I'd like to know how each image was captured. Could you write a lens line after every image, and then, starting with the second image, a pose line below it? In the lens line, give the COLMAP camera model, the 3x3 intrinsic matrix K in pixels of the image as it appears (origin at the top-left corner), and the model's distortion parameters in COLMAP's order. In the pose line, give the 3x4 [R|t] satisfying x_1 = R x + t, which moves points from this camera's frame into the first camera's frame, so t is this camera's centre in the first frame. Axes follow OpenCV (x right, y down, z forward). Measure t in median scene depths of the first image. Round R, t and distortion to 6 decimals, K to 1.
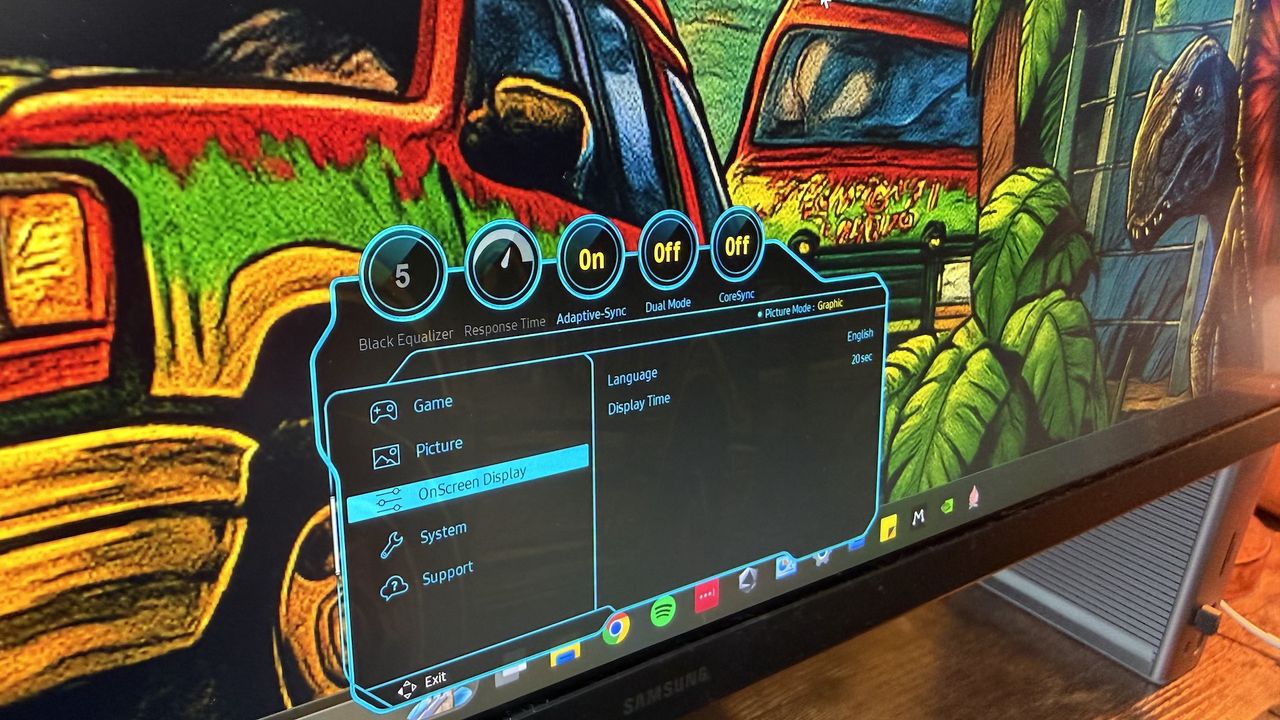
lens RADIAL K [[949.9, 0, 551.3], [0, 949.9, 361.2], [0, 0, 1]] dist [-0.008772, 0.003061]
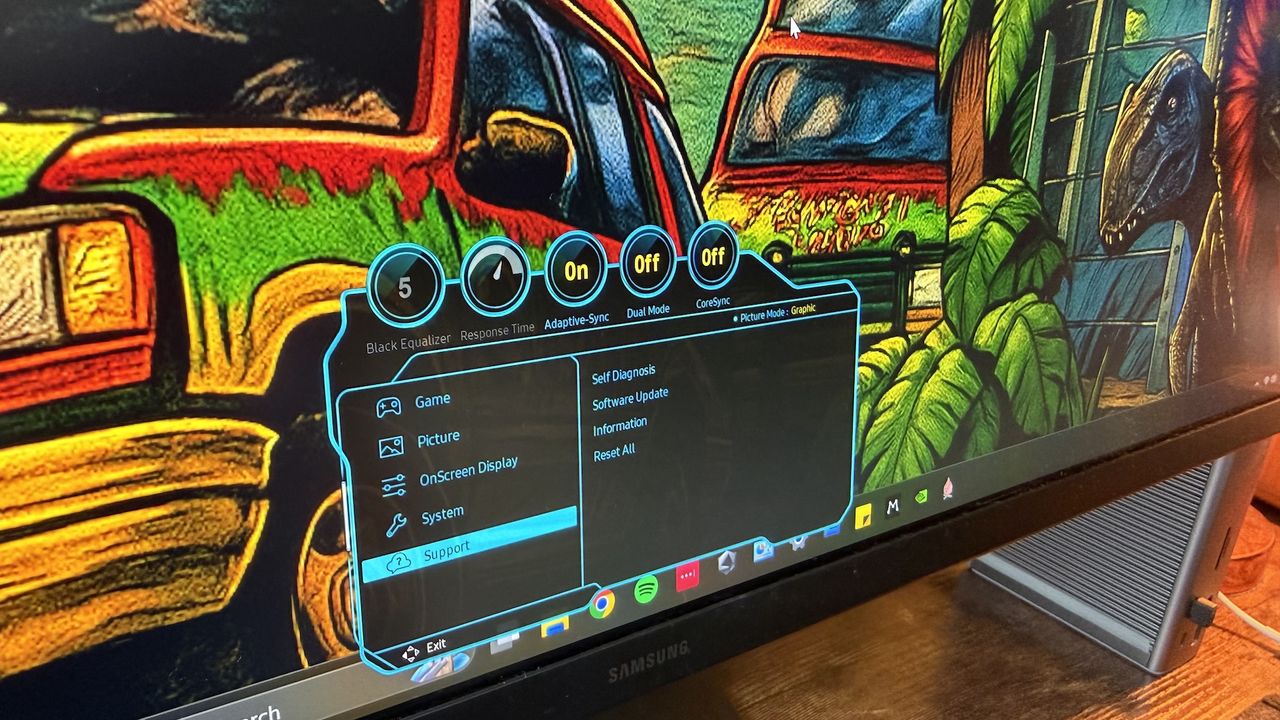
lens RADIAL K [[949.9, 0, 551.3], [0, 949.9, 361.2], [0, 0, 1]] dist [-0.008772, 0.003061]
pose [[0.999663, 0.000703, -0.025966, 0.039476], [-0.000584, 0.999989, 0.004592, -0.005986], [0.025969, -0.004575, 0.999652, -0.107700]]
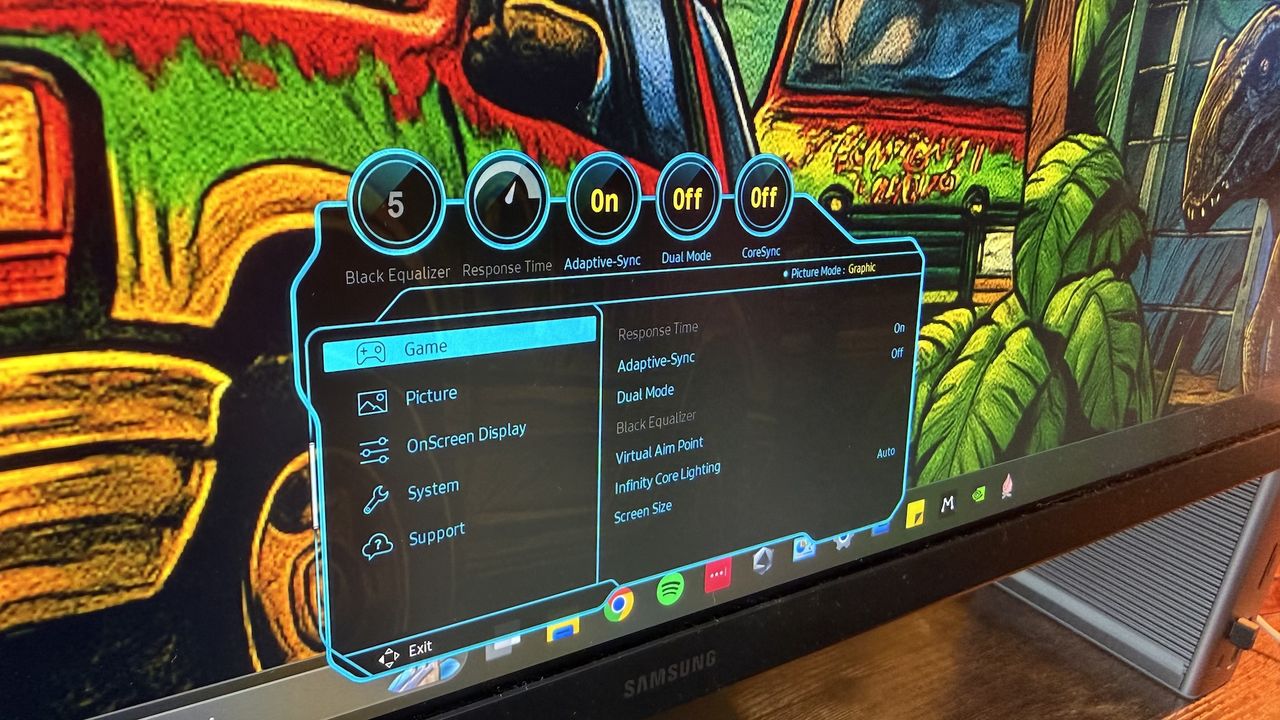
lens RADIAL K [[945.2, 0, 544.8], [0, 945.2, 360.5], [0, 0, 1]] dist [-0.003875, -0.001232]
pose [[0.999045, 0.033442, -0.028117, 0.014502], [-0.033318, 0.999433, 0.004859, 0.042154], [0.028264, -0.003918, 0.999593, 0.076229]]
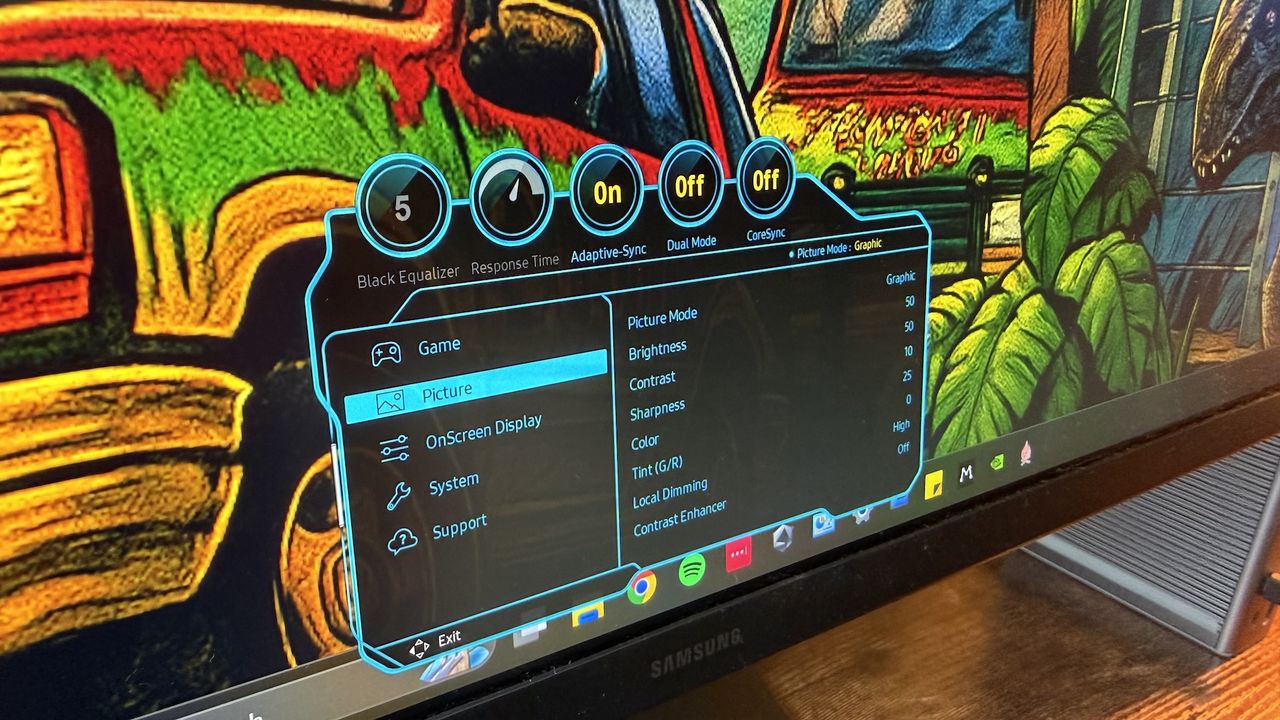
lens RADIAL K [[945.2, 0, 544.8], [0, 945.2, 360.5], [0, 0, 1]] dist [-0.003875, -0.001232]
pose [[0.998655, -0.015159, -0.049574, 0.022773], [0.016075, 0.999706, 0.018135, 0.037817], [0.049285, -0.018908, 0.998606, 0.059018]]
